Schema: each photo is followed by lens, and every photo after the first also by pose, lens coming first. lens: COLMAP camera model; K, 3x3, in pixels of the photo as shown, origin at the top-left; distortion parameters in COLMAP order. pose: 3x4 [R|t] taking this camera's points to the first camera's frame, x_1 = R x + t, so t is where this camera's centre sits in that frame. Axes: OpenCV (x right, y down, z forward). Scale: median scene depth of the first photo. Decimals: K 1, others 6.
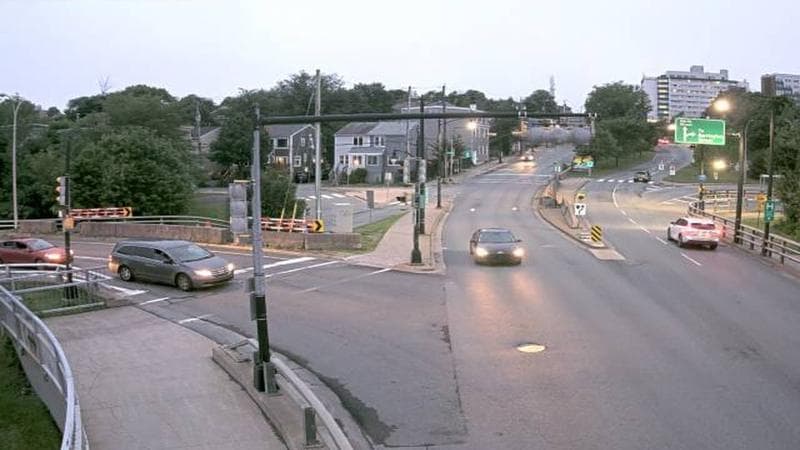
lens RADIAL K [[614.6, 0, 401.0], [0, 614.6, 221.7], [0, 0, 1]] dist [0.003300, -0.002342]
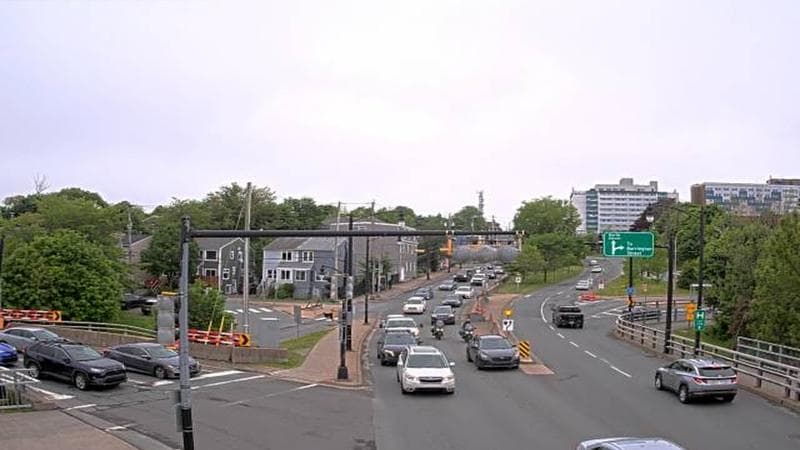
lens RADIAL K [[614.6, 0, 401.0], [0, 614.6, 221.7], [0, 0, 1]] dist [0.003300, -0.002342]
pose [[0.999633, 0.013221, 0.023654, 0.089464], [-0.012058, 0.998744, -0.048640, -0.136282], [-0.024267, 0.048337, 0.998536, -0.007486]]
